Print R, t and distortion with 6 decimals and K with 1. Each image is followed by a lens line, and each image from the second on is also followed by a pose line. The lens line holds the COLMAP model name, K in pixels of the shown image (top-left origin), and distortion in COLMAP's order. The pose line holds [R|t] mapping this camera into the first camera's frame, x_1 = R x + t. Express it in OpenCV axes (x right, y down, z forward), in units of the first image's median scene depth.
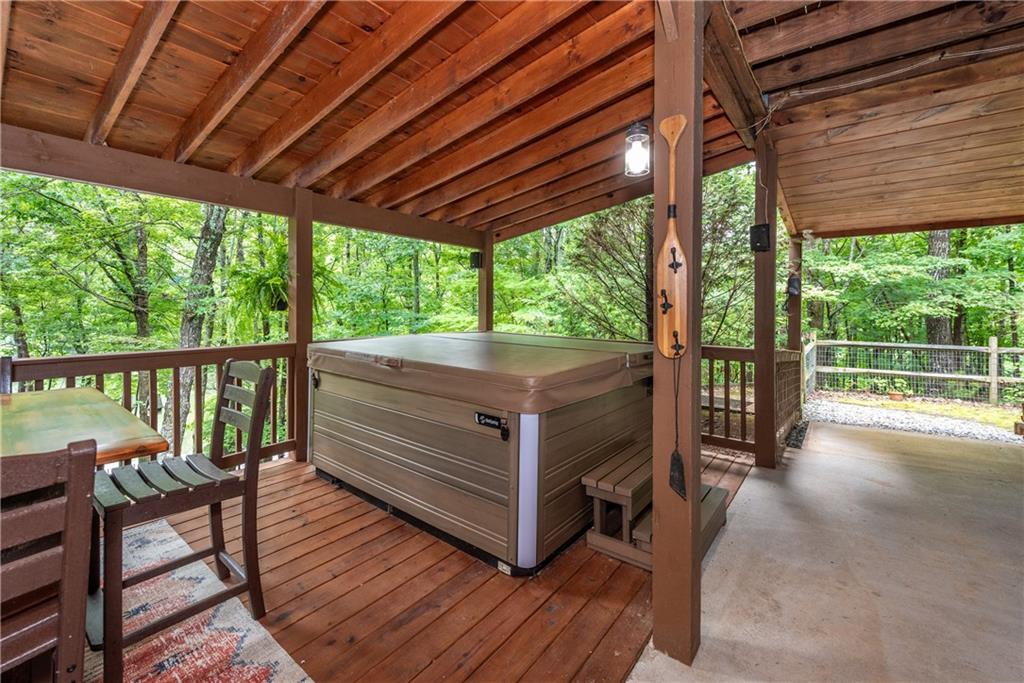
lens RADIAL K [[428.5, 0, 497.1], [0, 428.5, 309.2], [0, 0, 1]] dist [0.001563, -0.003184]
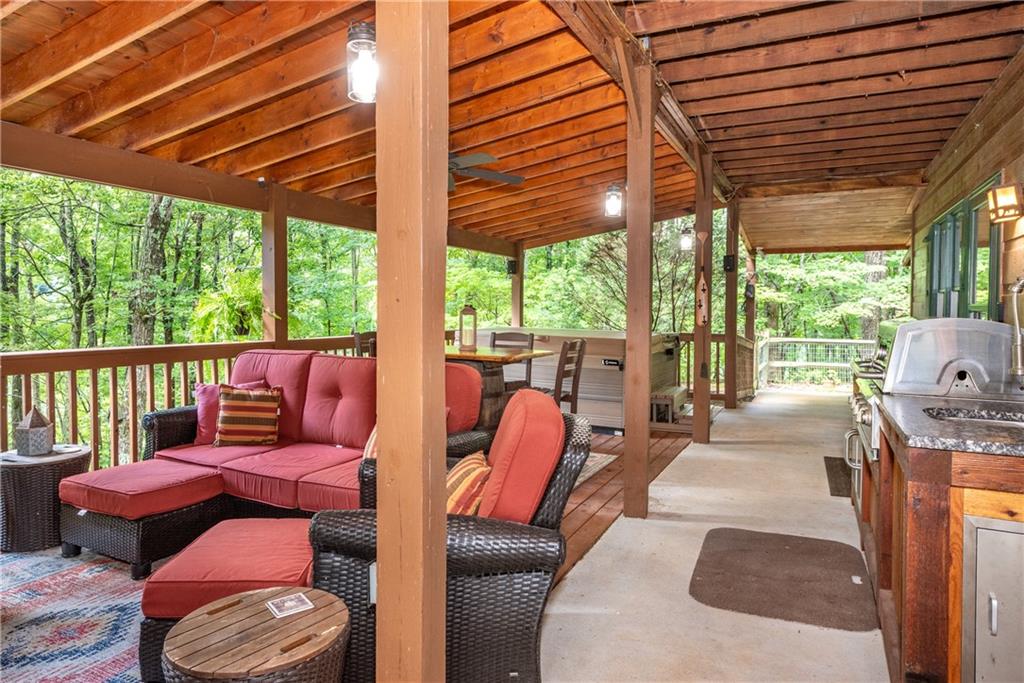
lens RADIAL K [[637.2, 0, 507.4], [0, 637.2, 330.6], [0, 0, 1]] dist [0.010522, -0.008717]
pose [[0.972731, -0.007214, 0.231822, -0.448201], [0.000278, 0.999552, 0.029936, 0.007507], [-0.231934, -0.029056, 0.972297, -0.679925]]
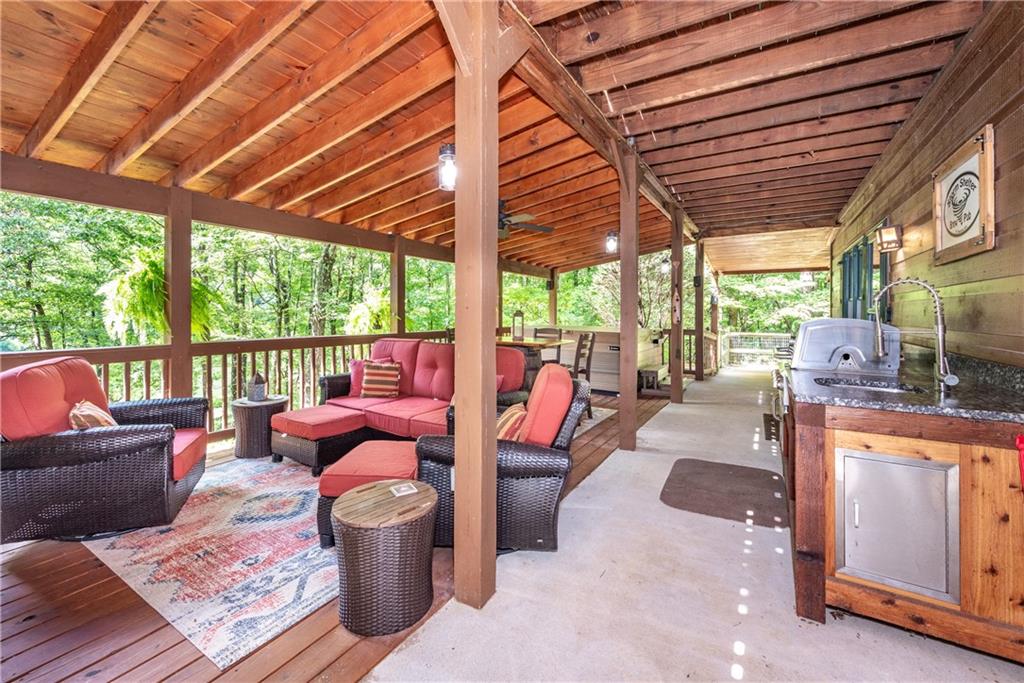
lens RADIAL K [[428.5, 0, 512.2], [0, 428.5, 317.8], [0, 0, 1]] dist [0.001563, -0.003184]
pose [[0.989682, -0.003006, 0.143250, -0.441568], [0.002022, 0.999973, 0.007013, 0.007729], [-0.143267, -0.006651, 0.989662, -0.717062]]
